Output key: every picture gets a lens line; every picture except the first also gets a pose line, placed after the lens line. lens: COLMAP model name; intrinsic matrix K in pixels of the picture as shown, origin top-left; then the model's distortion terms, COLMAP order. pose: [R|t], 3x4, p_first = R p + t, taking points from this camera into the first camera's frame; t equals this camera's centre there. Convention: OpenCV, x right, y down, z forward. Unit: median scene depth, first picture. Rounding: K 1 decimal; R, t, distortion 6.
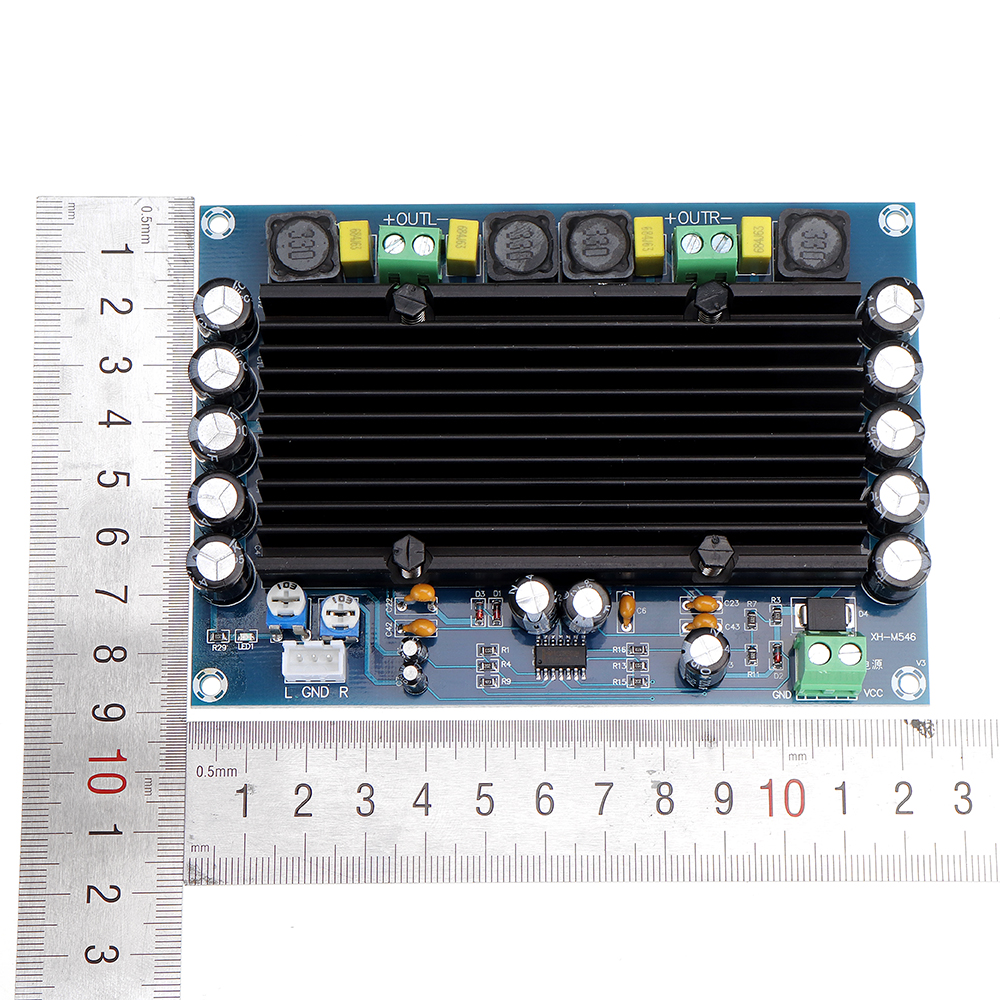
lens RADIAL K [[3180.8, 0, 501.0], [0, 3180.8, 507.4], [0, 0, 1]] dist [0.137269, 0.000000]
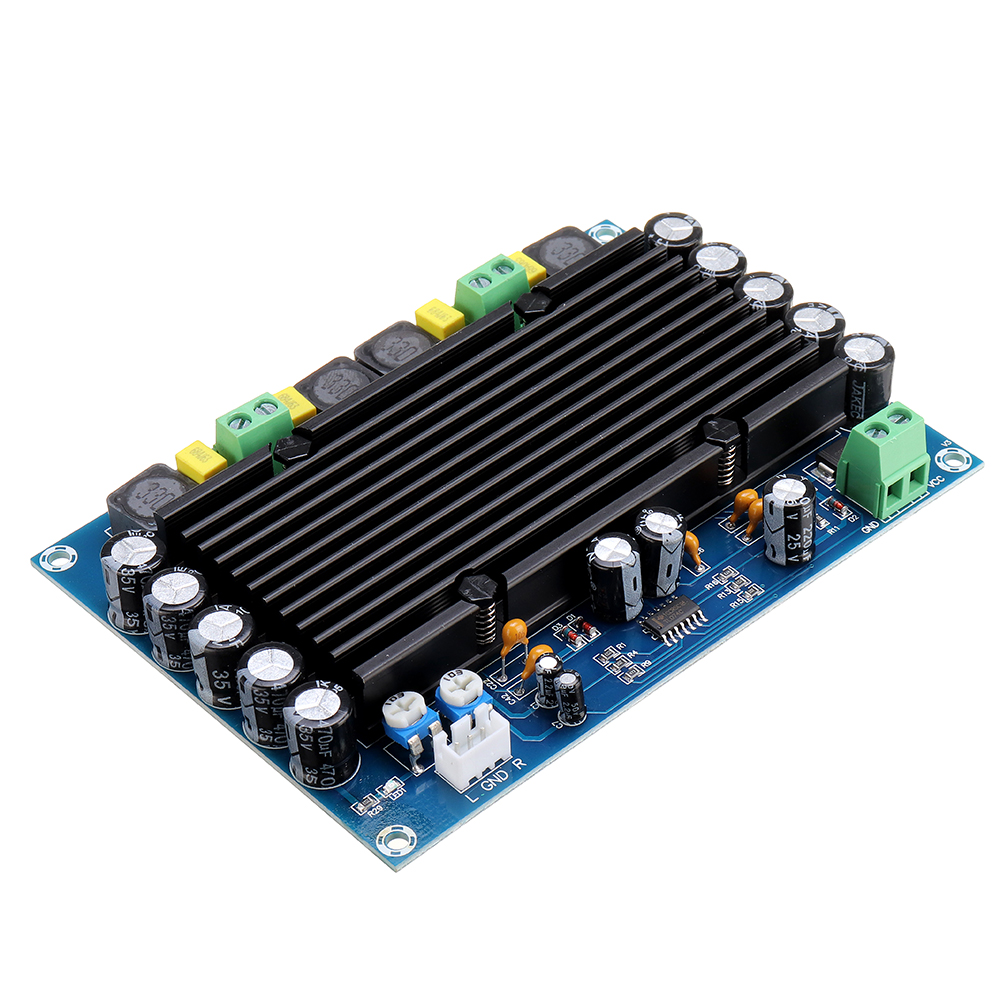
lens RADIAL K [[3180.8, 0, 498.1], [0, 3180.8, 503.0], [0, 0, 1]] dist [0.137269, 0.000000]
pose [[0.744567, -0.455547, 0.487952, -0.444942], [0.653949, 0.644546, -0.396120, 0.352317], [-0.134056, 0.614033, 0.777812, 0.281514]]
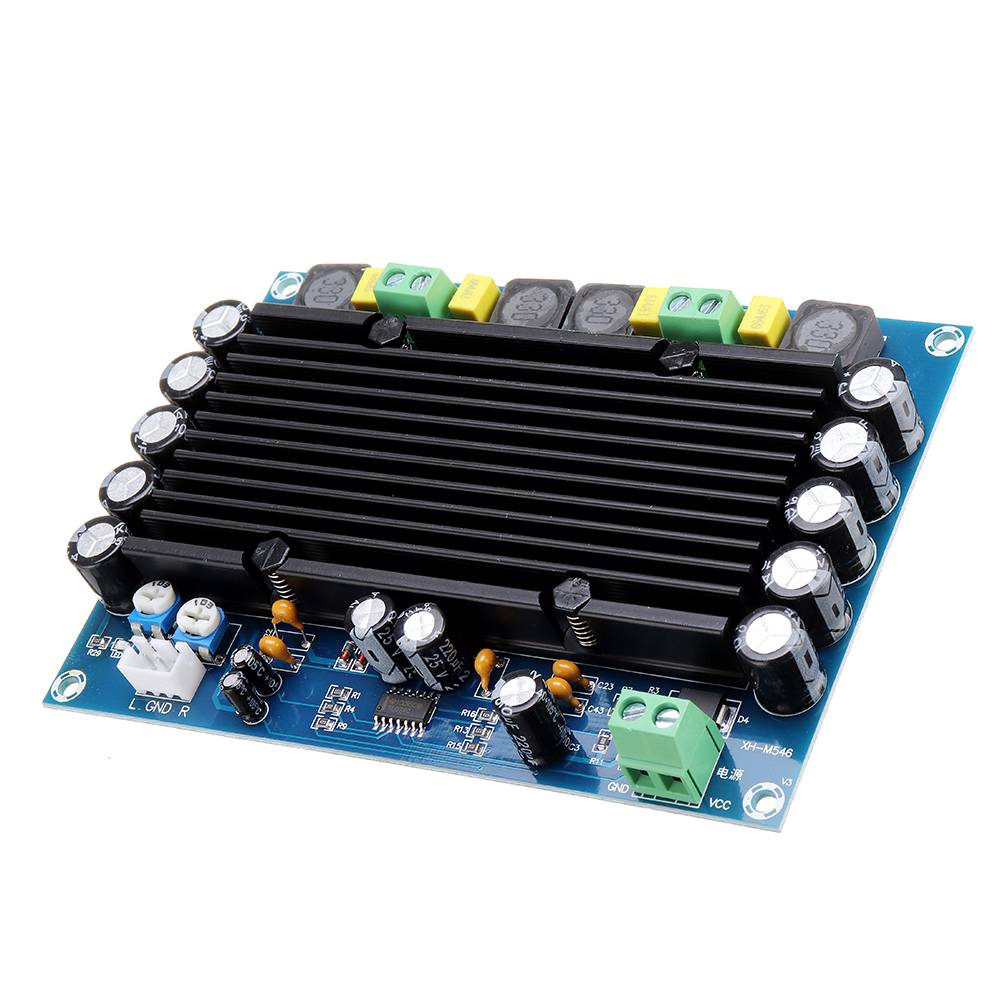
lens RADIAL K [[3180.8, 0, 508.2], [0, 3180.8, 432.7], [0, 0, 1]] dist [0.137269, 0.000000]
pose [[0.872315, 0.104866, -0.477566, 0.445191], [-0.291430, 0.895783, -0.335621, 0.260214], [0.392601, 0.431944, 0.811966, 0.280664]]
